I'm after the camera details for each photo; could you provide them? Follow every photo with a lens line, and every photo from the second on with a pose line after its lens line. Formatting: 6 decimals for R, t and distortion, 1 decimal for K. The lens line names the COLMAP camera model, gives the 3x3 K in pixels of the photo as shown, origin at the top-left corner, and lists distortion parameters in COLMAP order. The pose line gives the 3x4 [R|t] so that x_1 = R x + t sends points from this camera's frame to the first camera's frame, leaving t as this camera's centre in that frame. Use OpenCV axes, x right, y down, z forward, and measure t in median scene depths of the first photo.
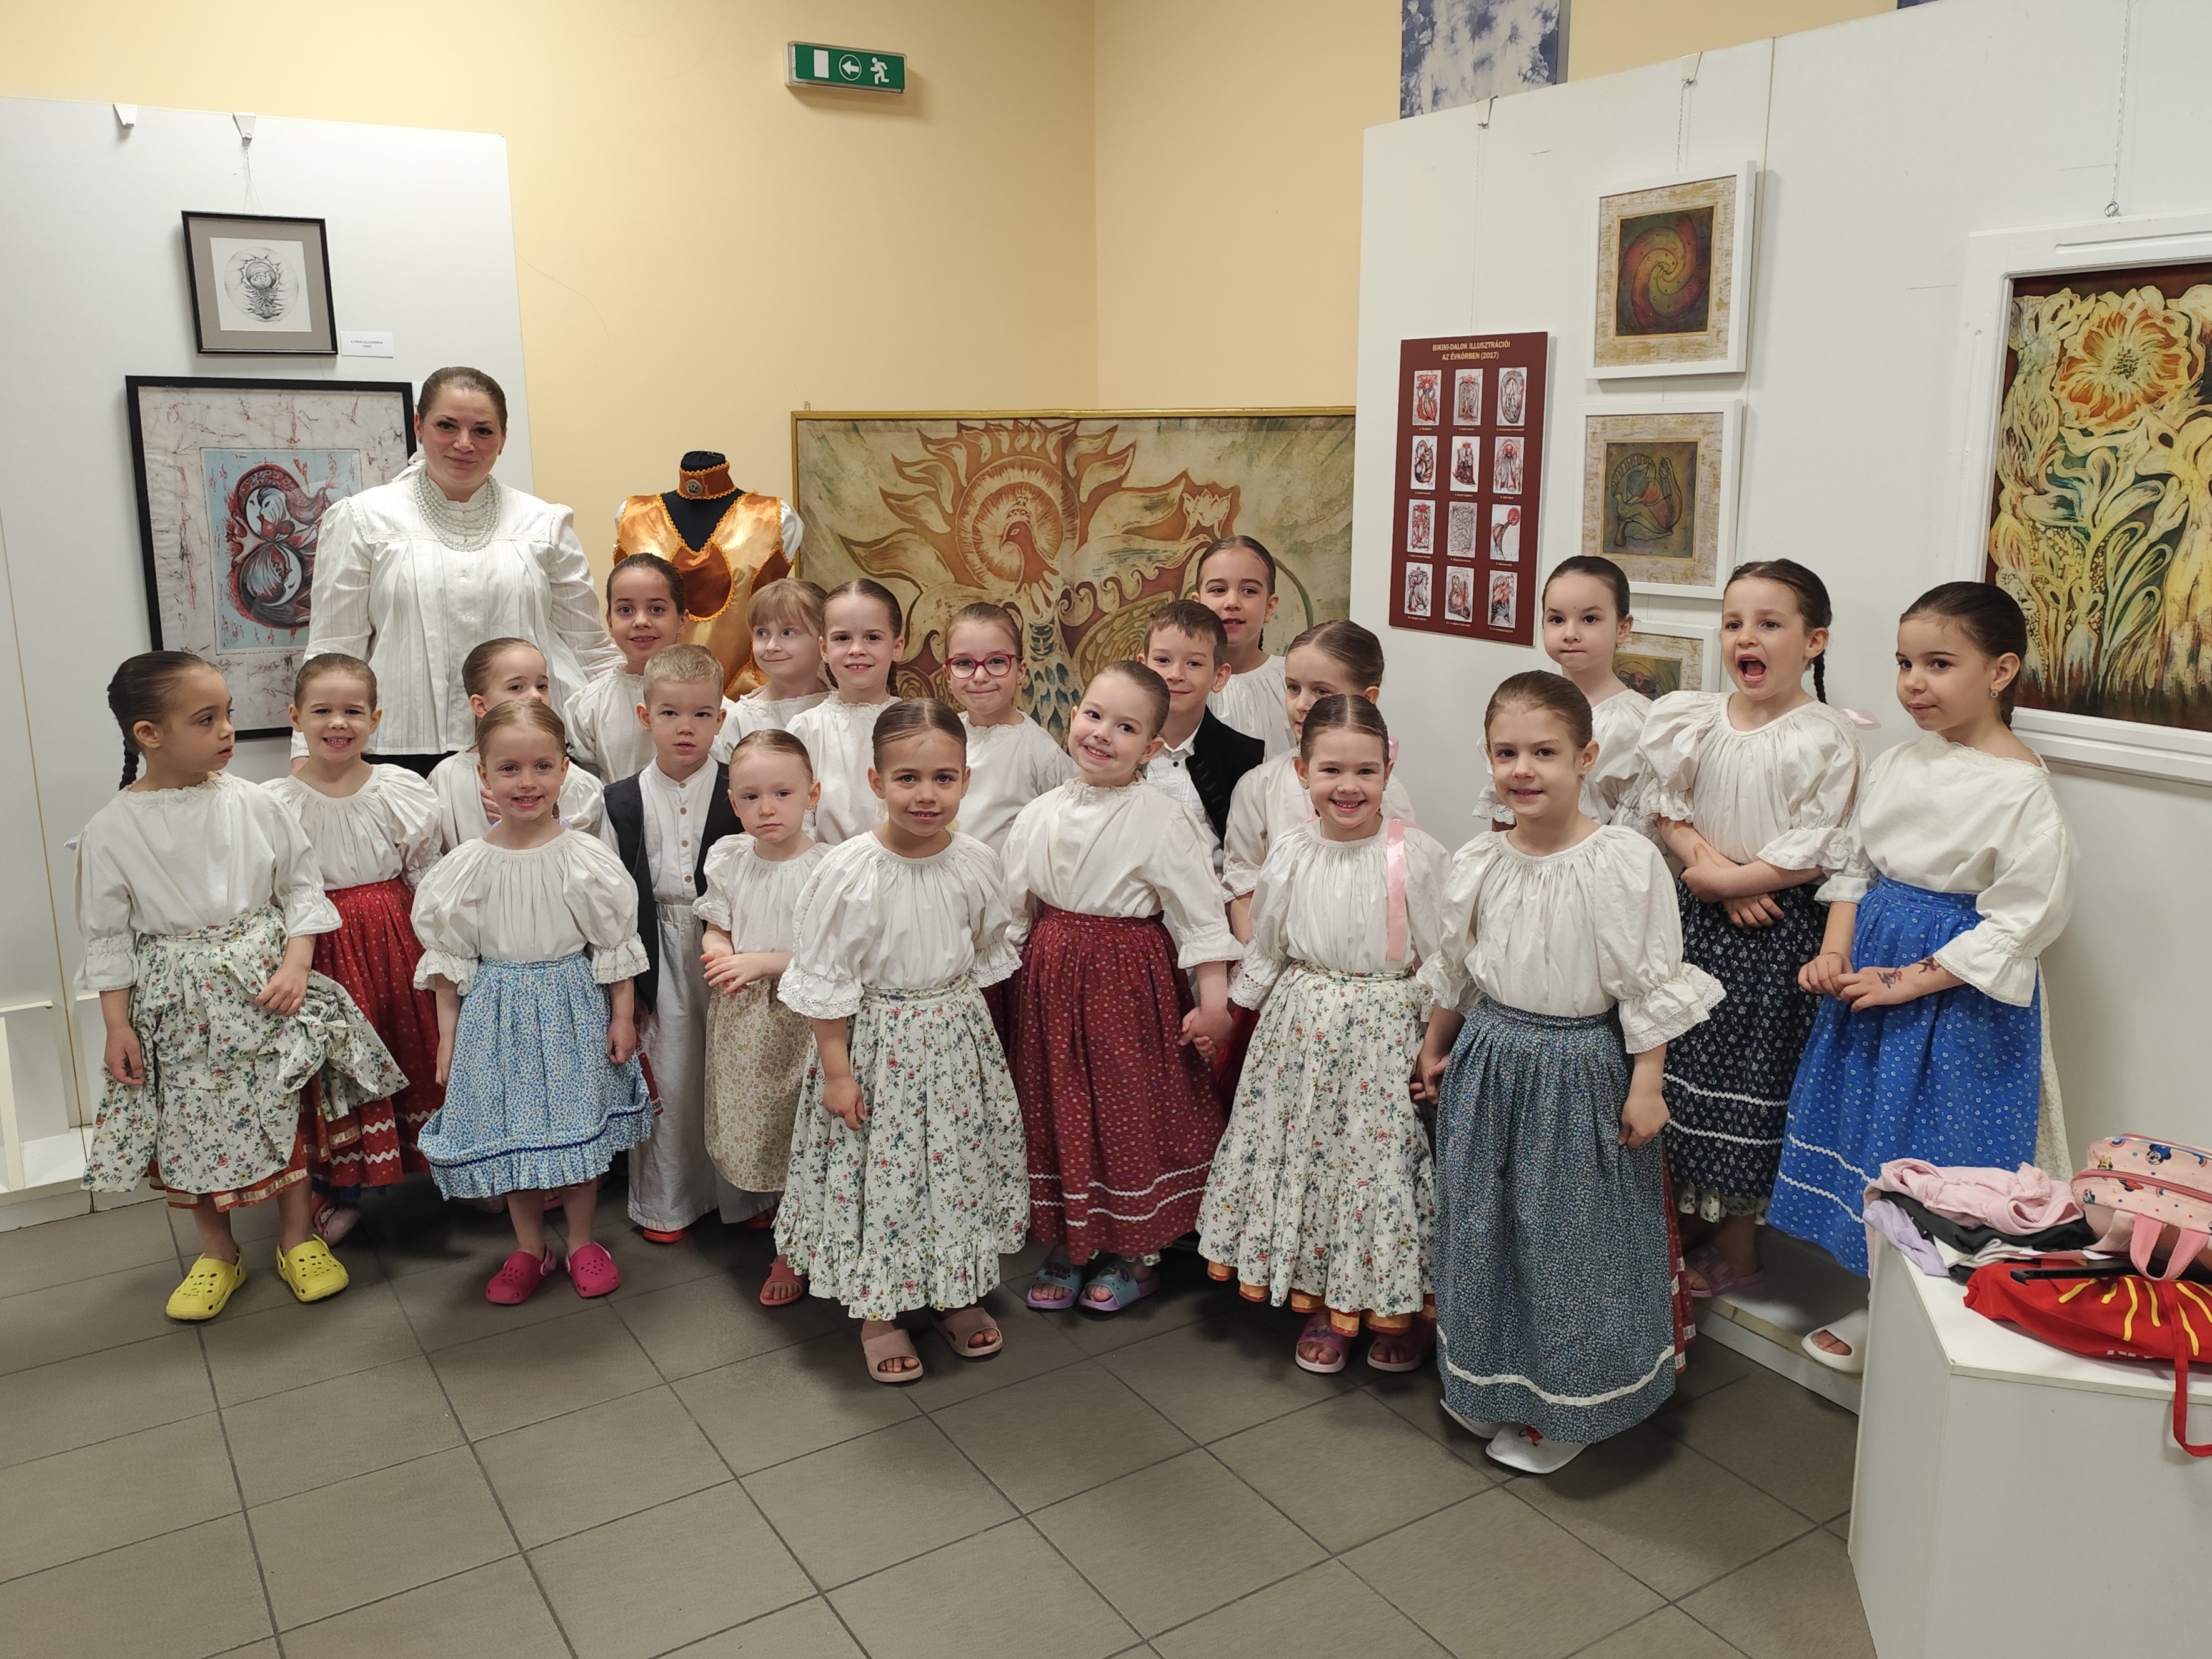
lens RADIAL K [[1765.5, 0, 1106.9], [0, 1765.5, 788.6], [0, 0, 1]] dist [0.074562, -0.076016]
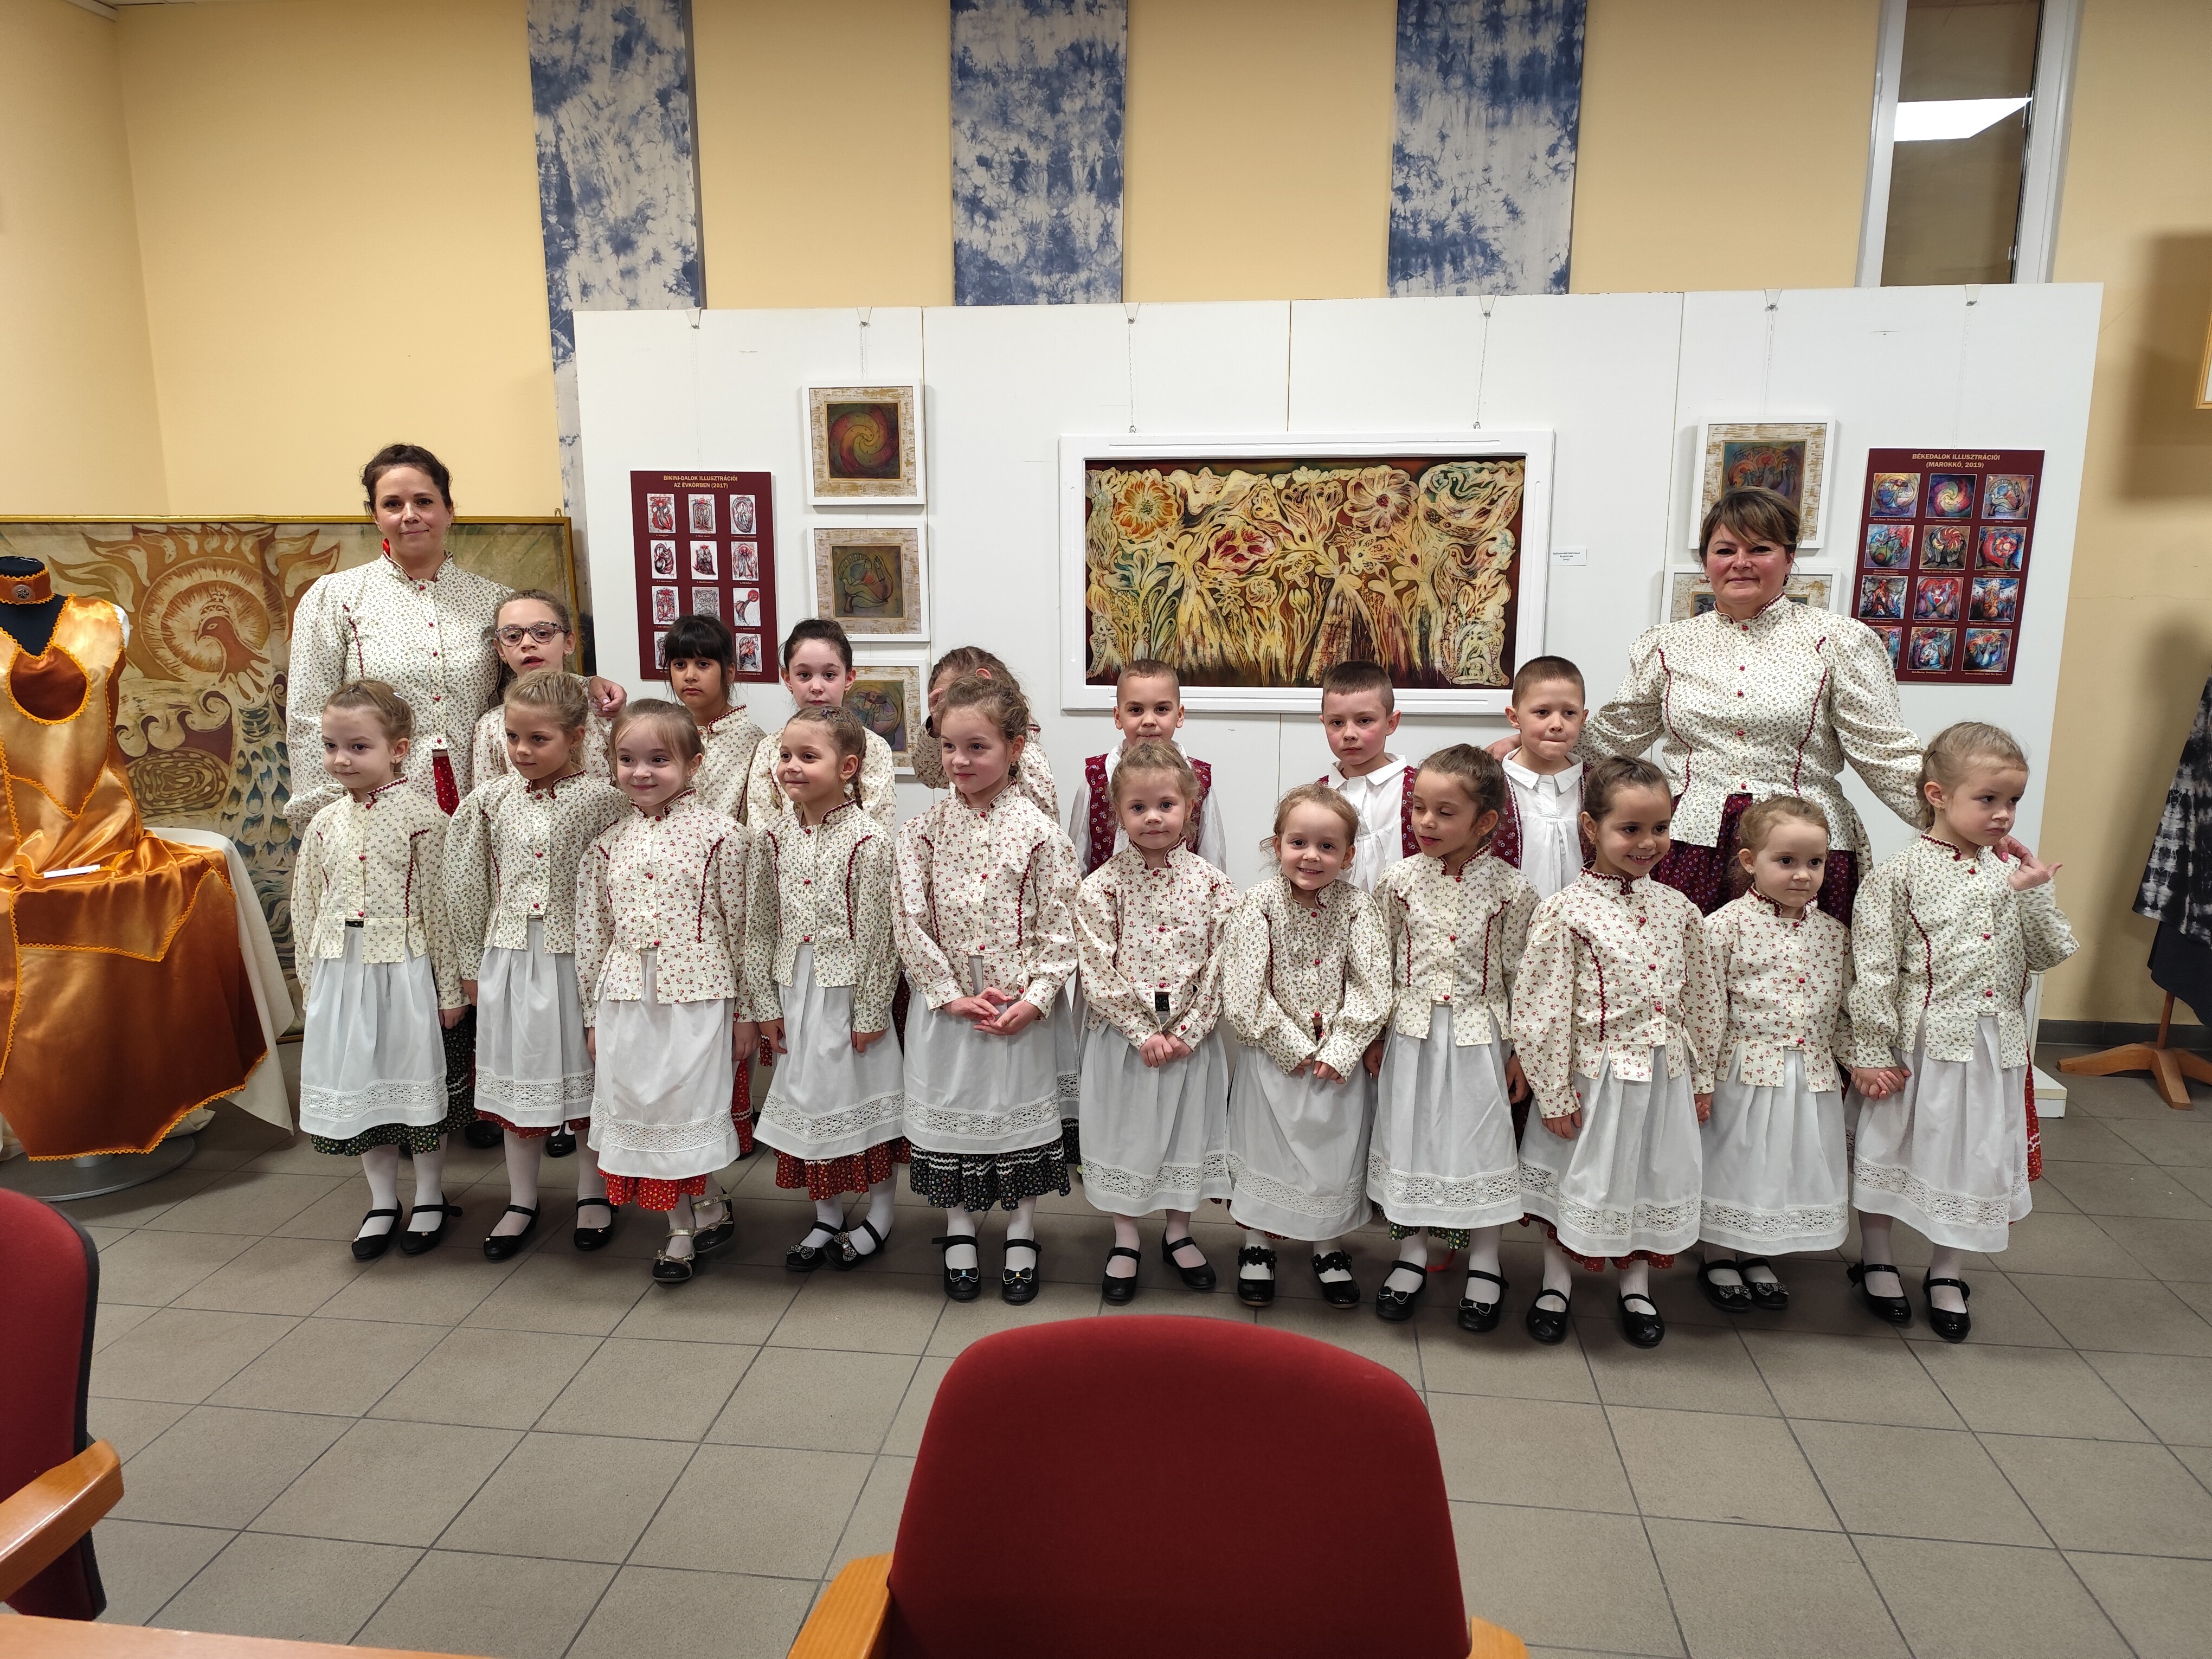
lens RADIAL K [[1551.5, 0, 1106.0], [0, 1551.5, 829.5], [0, 0, 1]] dist [0.047688, -0.043039]
pose [[0.637110, -0.146053, 0.756809, -0.579284], [0.151064, 0.986501, 0.063209, -0.000173], [-0.755824, 0.074055, 0.650573, -0.041777]]
